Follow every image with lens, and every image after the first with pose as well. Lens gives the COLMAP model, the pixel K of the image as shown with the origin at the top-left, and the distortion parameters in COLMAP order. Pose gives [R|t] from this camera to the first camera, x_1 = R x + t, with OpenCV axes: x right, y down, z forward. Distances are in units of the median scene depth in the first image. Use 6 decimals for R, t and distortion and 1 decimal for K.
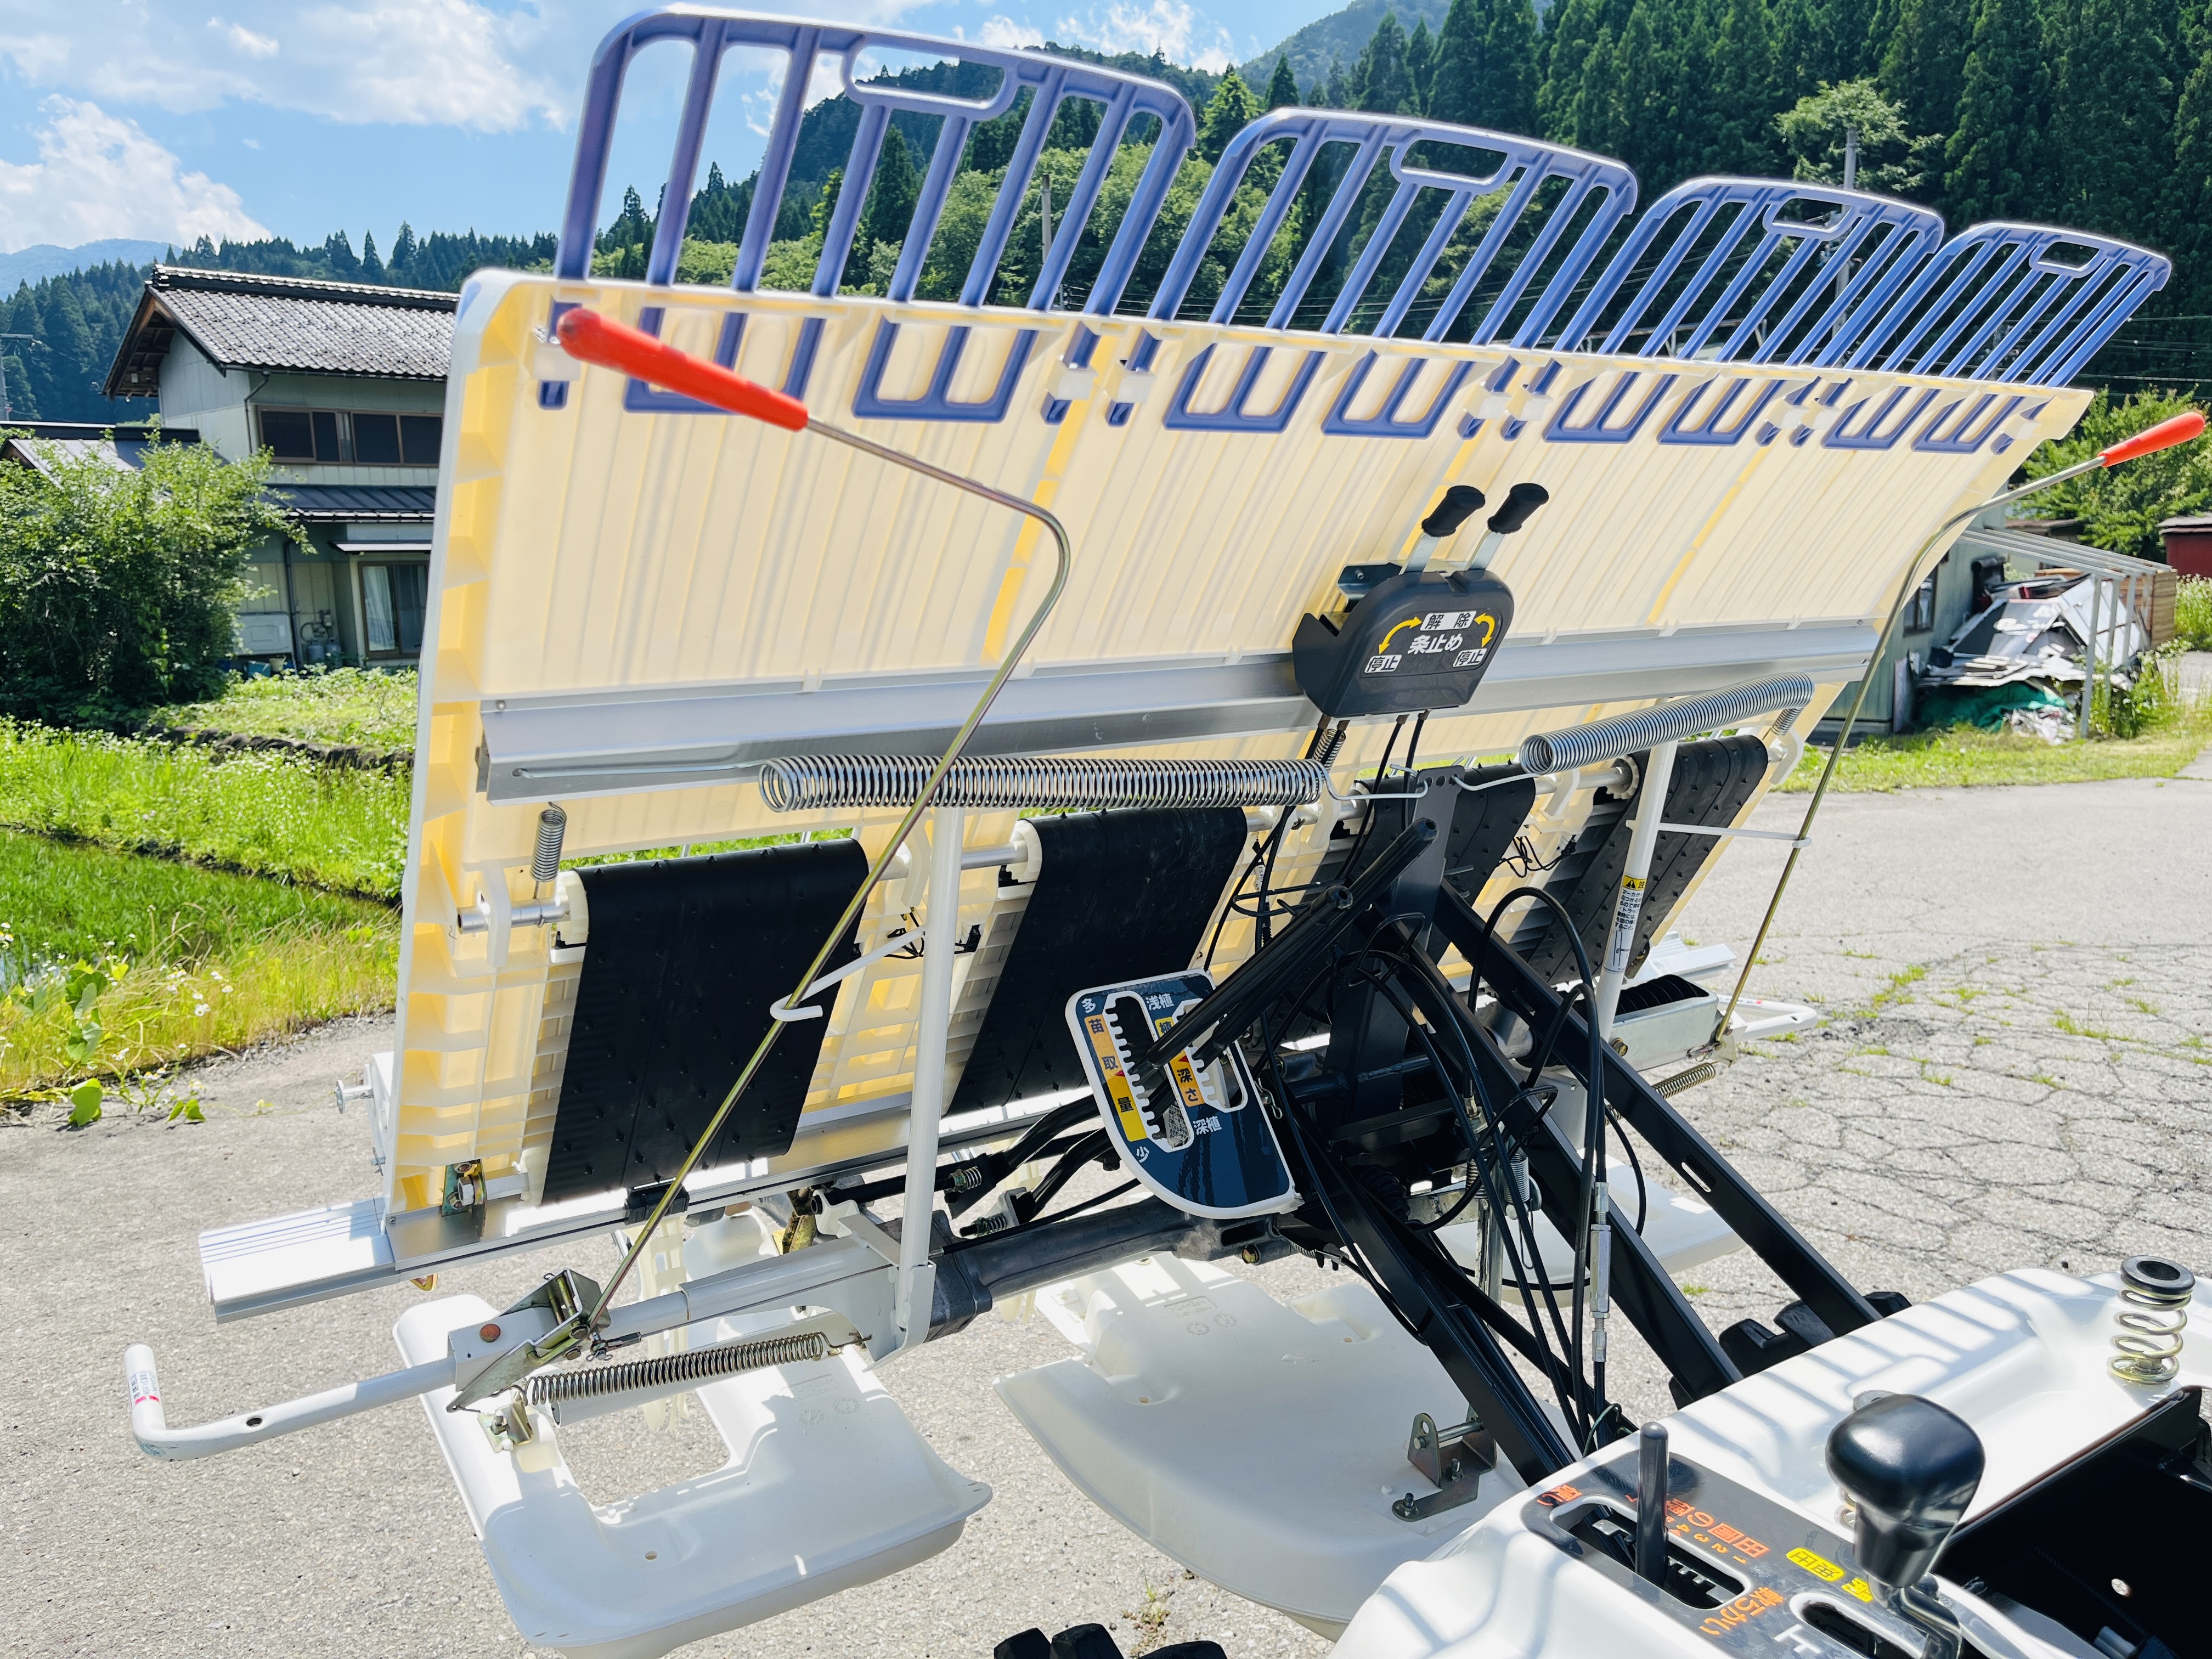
lens RADIAL K [[1784.9, 0, 1115.8], [0, 1784.9, 829.9], [0, 0, 1]] dist [-0.004413, -0.014280]
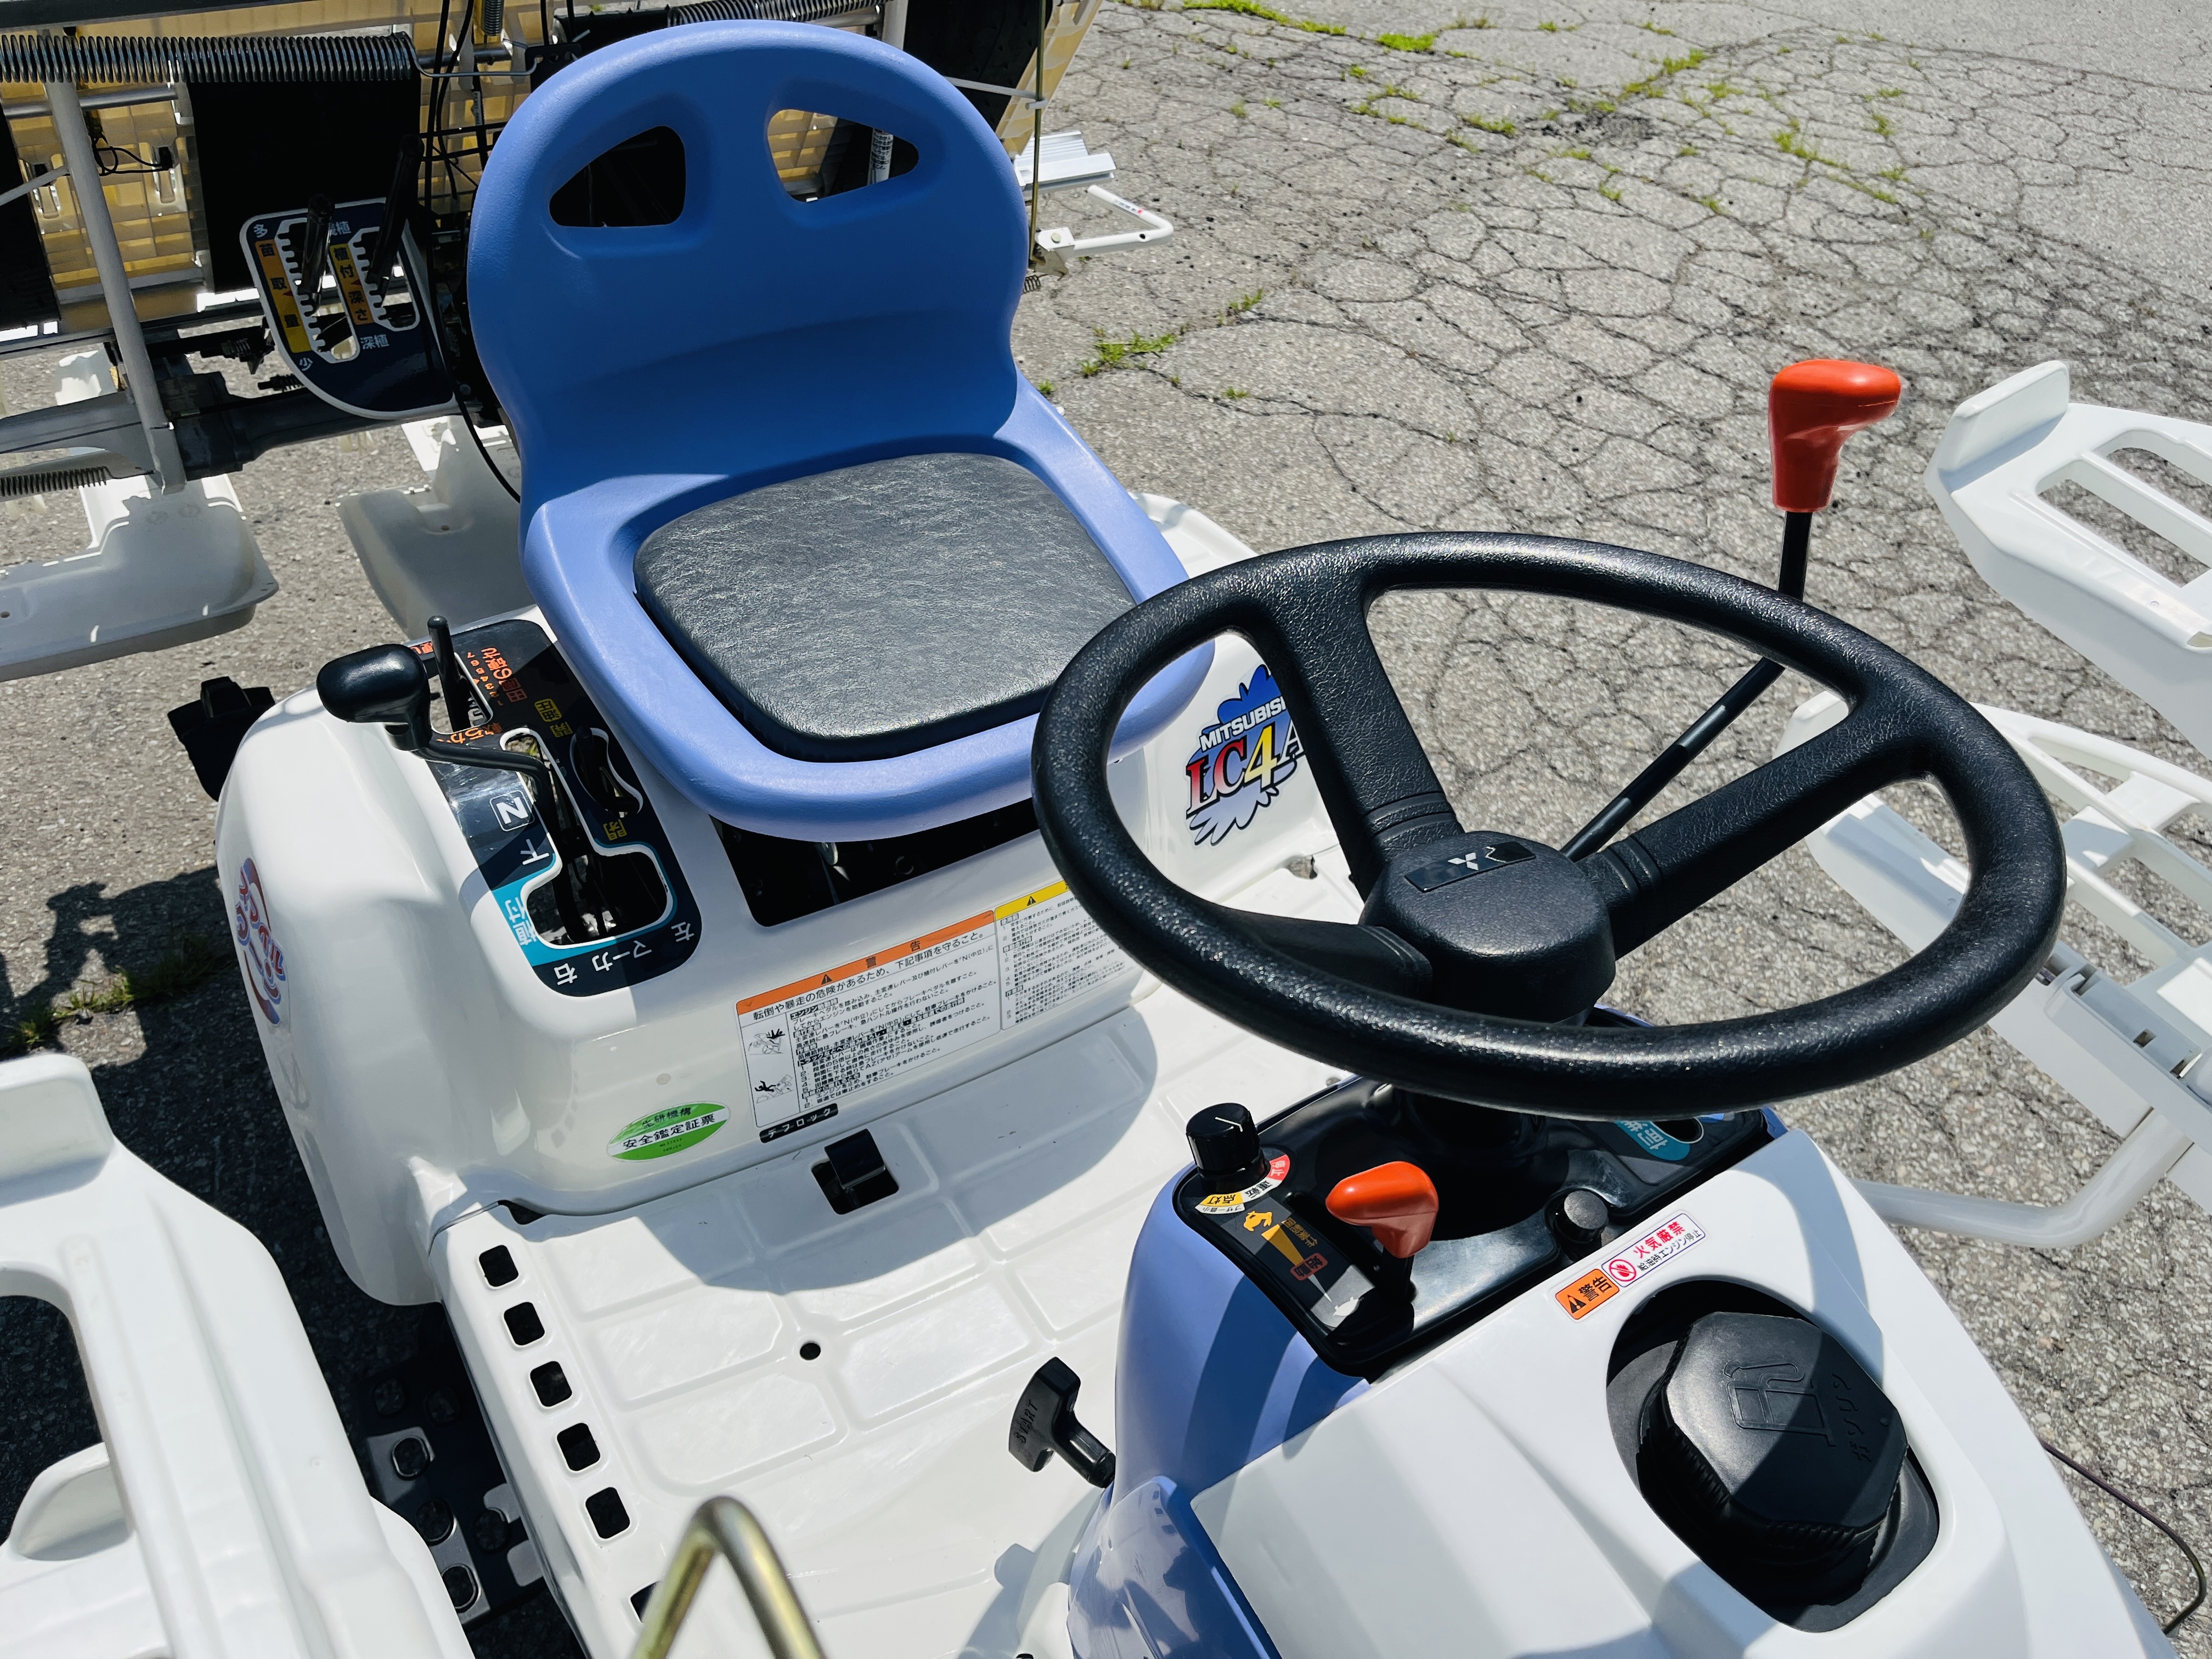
lens RADIAL K [[1694.5, 0, 1098.7], [0, 1694.5, 810.4], [0, 0, 1]] dist [0.010991, -0.014521]
pose [[0.995501, 0.081817, 0.047794, 0.062343], [-0.094669, 0.837431, 0.538281, -0.028796], [0.004016, -0.540384, 0.841409, -0.018274]]
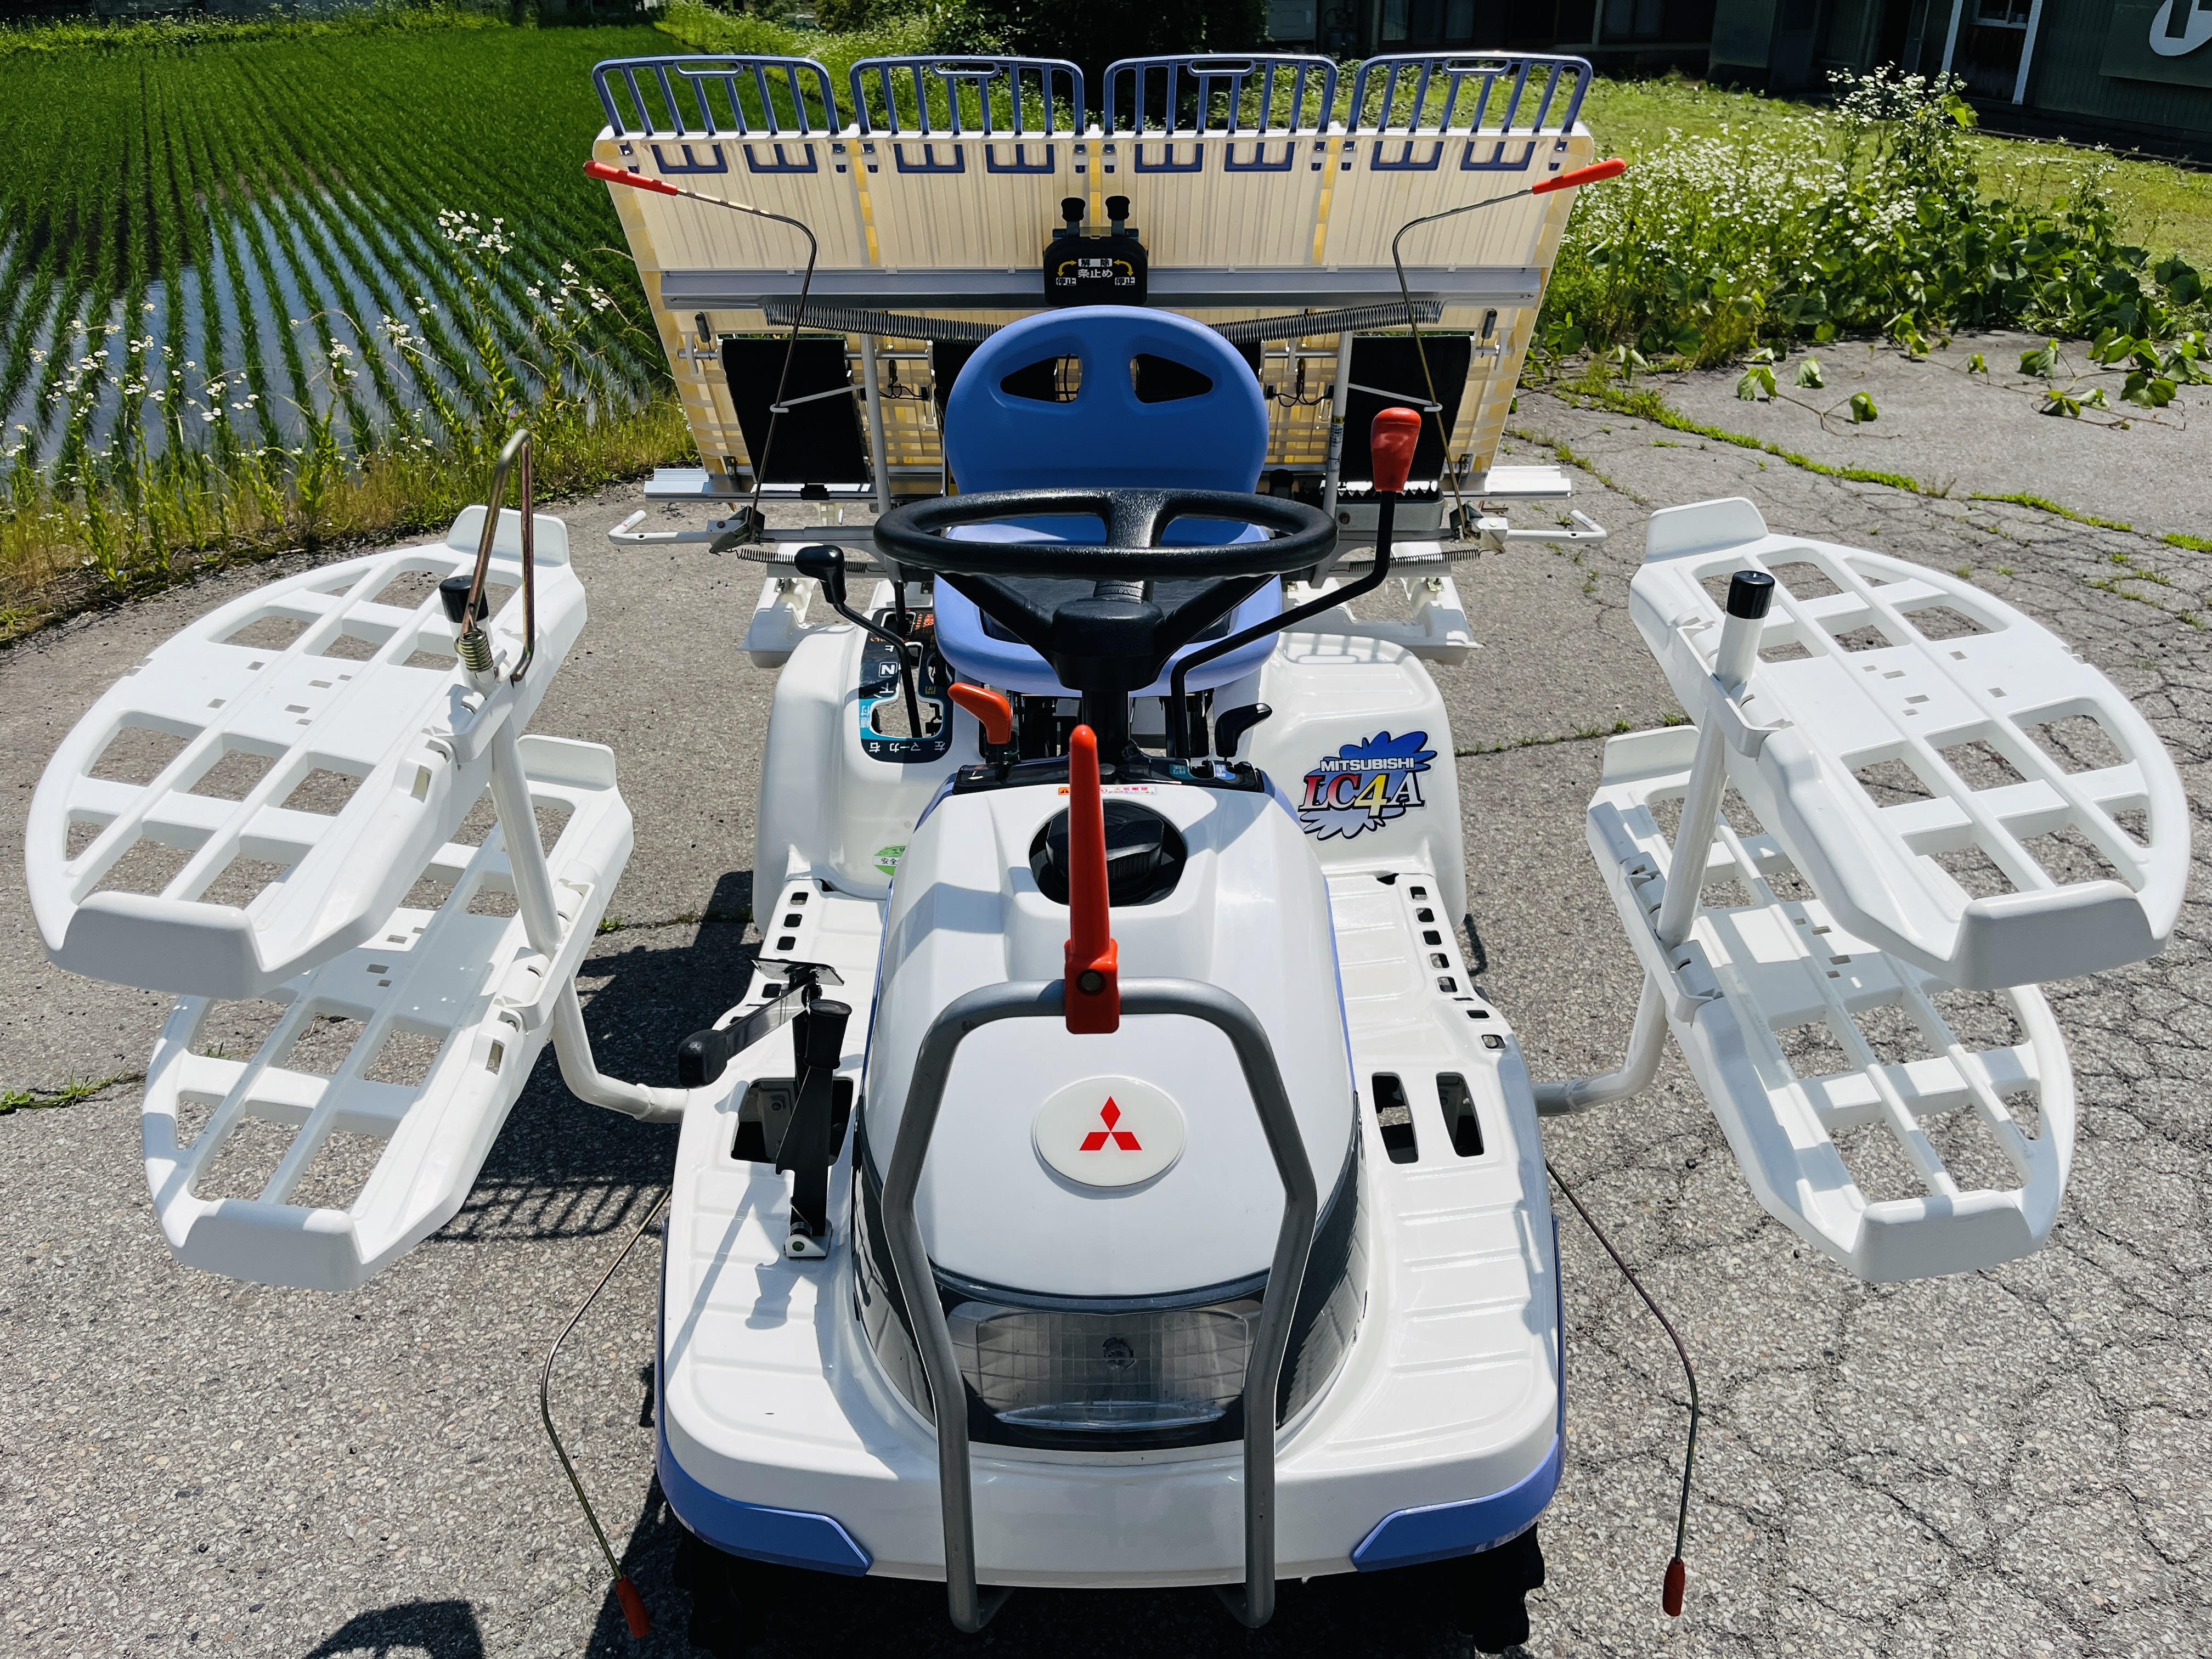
lens RADIAL K [[1694.5, 0, 1107.9], [0, 1694.5, 837.7], [0, 0, 1]] dist [0.010991, -0.014521]
pose [[0.819782, 0.269452, -0.505325, 0.159824], [-0.094843, 0.934088, 0.344216, -0.020441], [0.564767, -0.234255, 0.791304, -0.077776]]
